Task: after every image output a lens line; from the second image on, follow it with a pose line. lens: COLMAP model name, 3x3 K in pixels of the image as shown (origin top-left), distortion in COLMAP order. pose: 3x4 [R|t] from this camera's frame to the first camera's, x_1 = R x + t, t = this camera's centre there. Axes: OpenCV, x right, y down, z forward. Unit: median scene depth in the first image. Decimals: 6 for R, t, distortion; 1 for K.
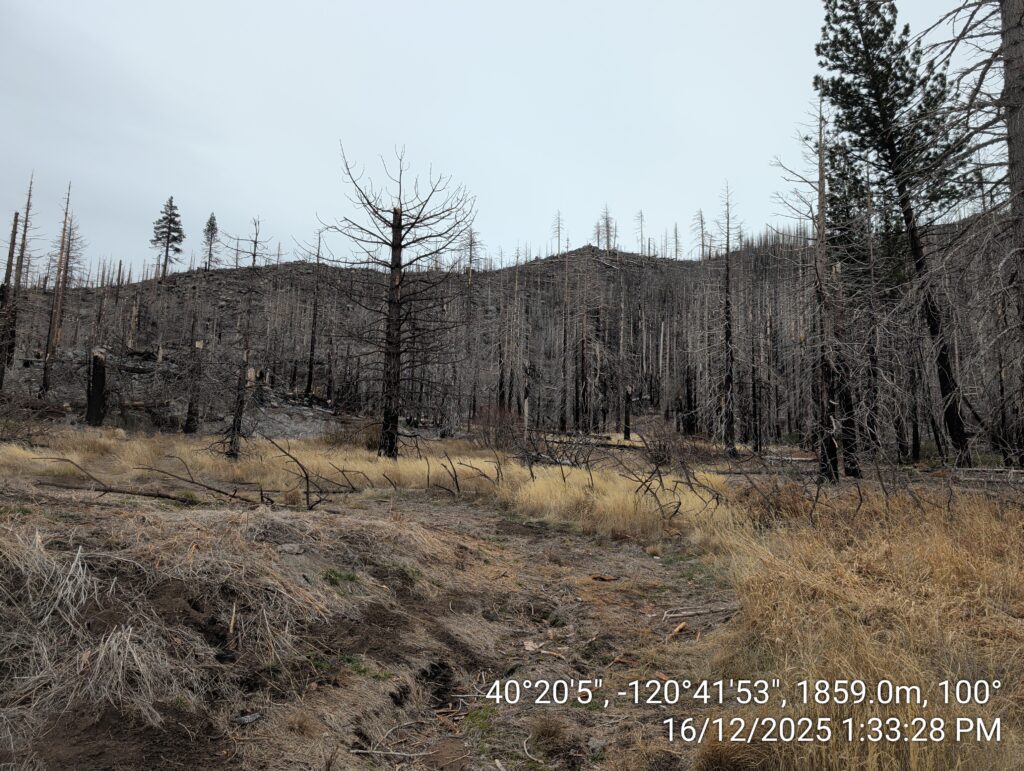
lens RADIAL K [[739.1, 0, 520.9], [0, 739.1, 380.3], [0, 0, 1]] dist [0.117252, -0.170163]
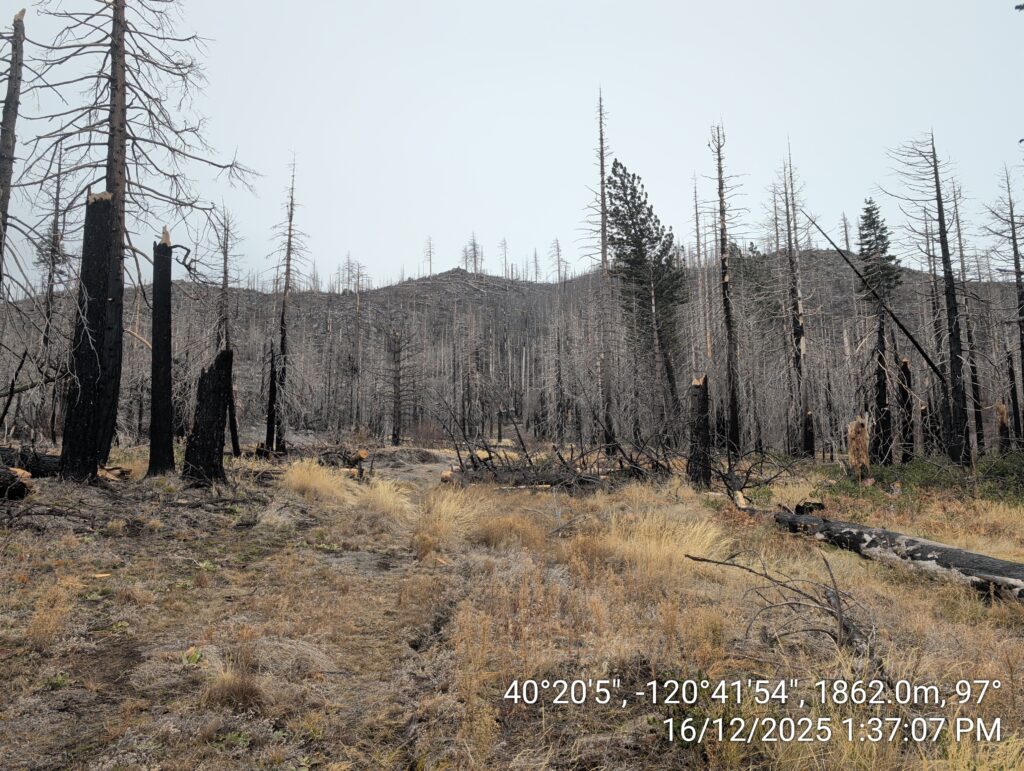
lens RADIAL K [[728.8, 0, 512.0], [0, 728.8, 385.5], [0, 0, 1]] dist [-0.000711, -0.007242]
pose [[0.985734, -0.011525, 0.167918, -0.093599], [0.012425, 0.999914, -0.004311, -0.032996], [-0.167854, 0.006336, 0.985792, -0.535339]]
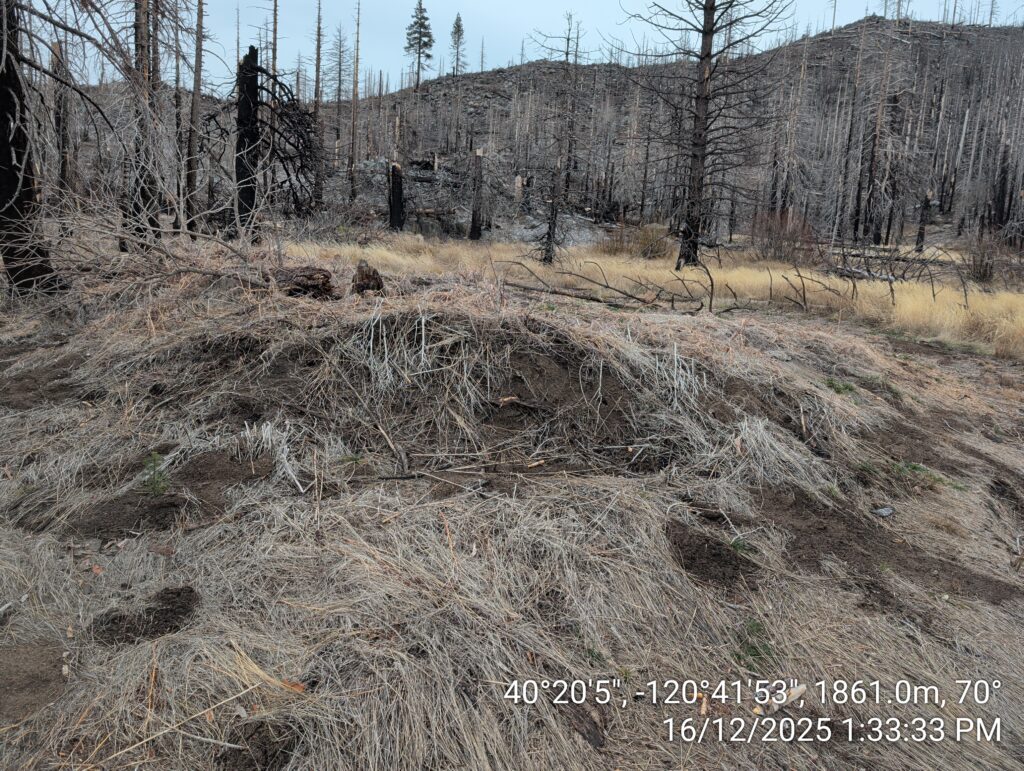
lens RADIAL K [[744.9, 0, 512.0], [0, 744.9, 385.5], [0, 0, 1]] dist [0.016222, -0.007243]
pose [[0.949045, 0.070987, -0.307043, -0.040212], [0.010611, 0.966550, 0.256258, -0.000082], [0.314963, -0.246458, 0.916546, -0.007206]]
